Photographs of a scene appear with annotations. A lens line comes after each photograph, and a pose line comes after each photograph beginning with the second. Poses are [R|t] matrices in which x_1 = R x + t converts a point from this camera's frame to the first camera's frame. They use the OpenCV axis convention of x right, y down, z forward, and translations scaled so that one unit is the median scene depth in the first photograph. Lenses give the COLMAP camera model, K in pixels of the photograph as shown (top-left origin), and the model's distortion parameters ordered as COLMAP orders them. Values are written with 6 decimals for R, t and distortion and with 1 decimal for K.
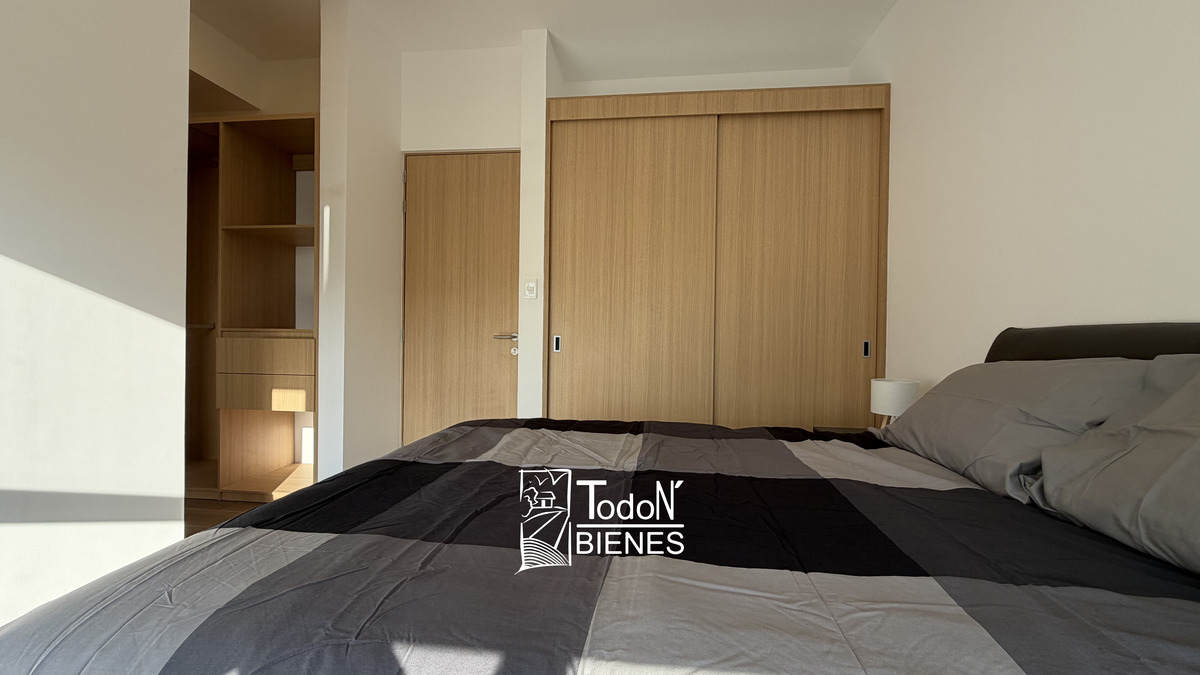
lens RADIAL K [[477.4, 0, 596.3], [0, 477.4, 338.1], [0, 0, 1]] dist [-0.000790, 0.000643]
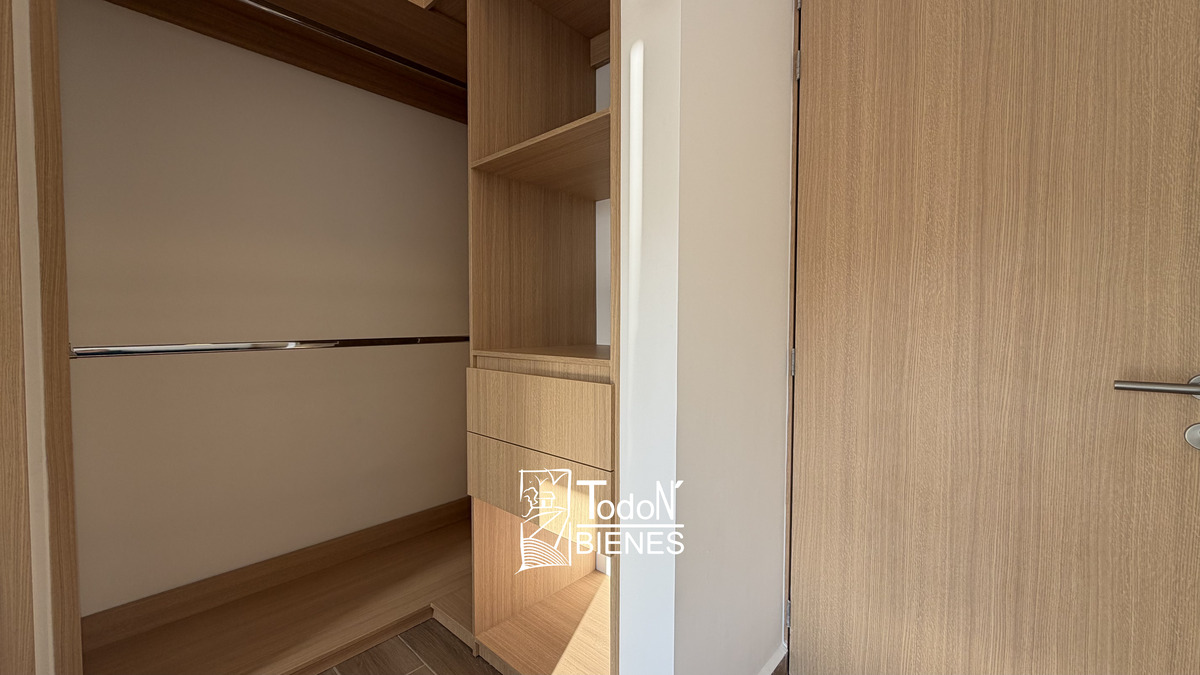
lens RADIAL K [[477.4, 0, 596.3], [0, 477.4, 338.1], [0, 0, 1]] dist [-0.000790, 0.000643]
pose [[0.806521, 0.008606, -0.591143, -0.338999], [0.004367, 0.999780, 0.020513, -0.044935], [0.591190, -0.019126, 0.806306, 0.626734]]
